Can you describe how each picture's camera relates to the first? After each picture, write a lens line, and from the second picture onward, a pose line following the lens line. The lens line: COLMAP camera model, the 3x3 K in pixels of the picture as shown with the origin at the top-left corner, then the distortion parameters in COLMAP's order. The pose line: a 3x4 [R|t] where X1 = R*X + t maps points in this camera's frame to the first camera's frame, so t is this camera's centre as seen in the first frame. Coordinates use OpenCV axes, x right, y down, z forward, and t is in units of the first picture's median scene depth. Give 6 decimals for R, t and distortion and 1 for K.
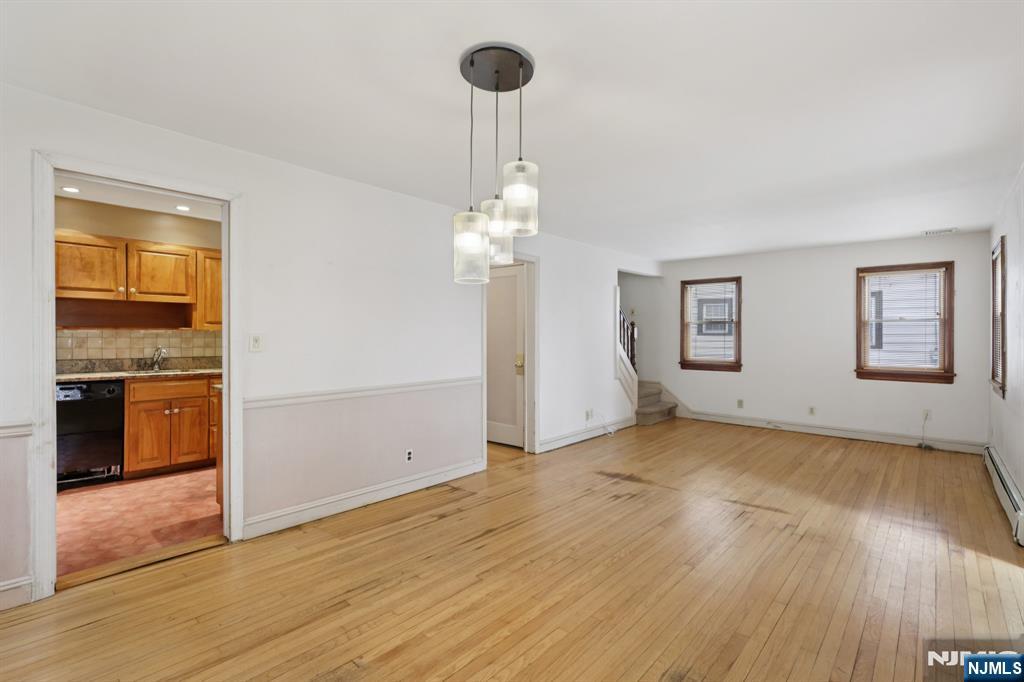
lens RADIAL K [[475.3, 0, 513.9], [0, 475.3, 337.6], [0, 0, 1]] dist [-0.003277, 0.001375]
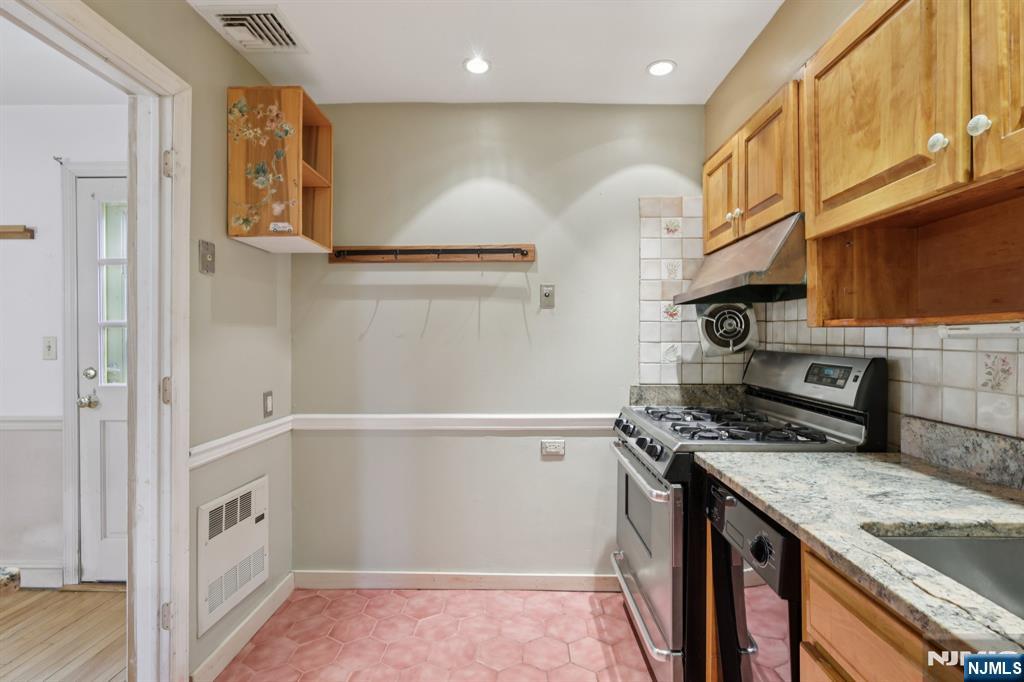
lens RADIAL K [[475.3, 0, 512.8], [0, 475.3, 340.1], [0, 0, 1]] dist [-0.003277, 0.001375]
pose [[-0.762252, -0.007801, -0.647233, -0.532575], [-0.006166, 0.999970, -0.004791, -0.004735], [0.647251, 0.000339, -0.762277, 1.049455]]
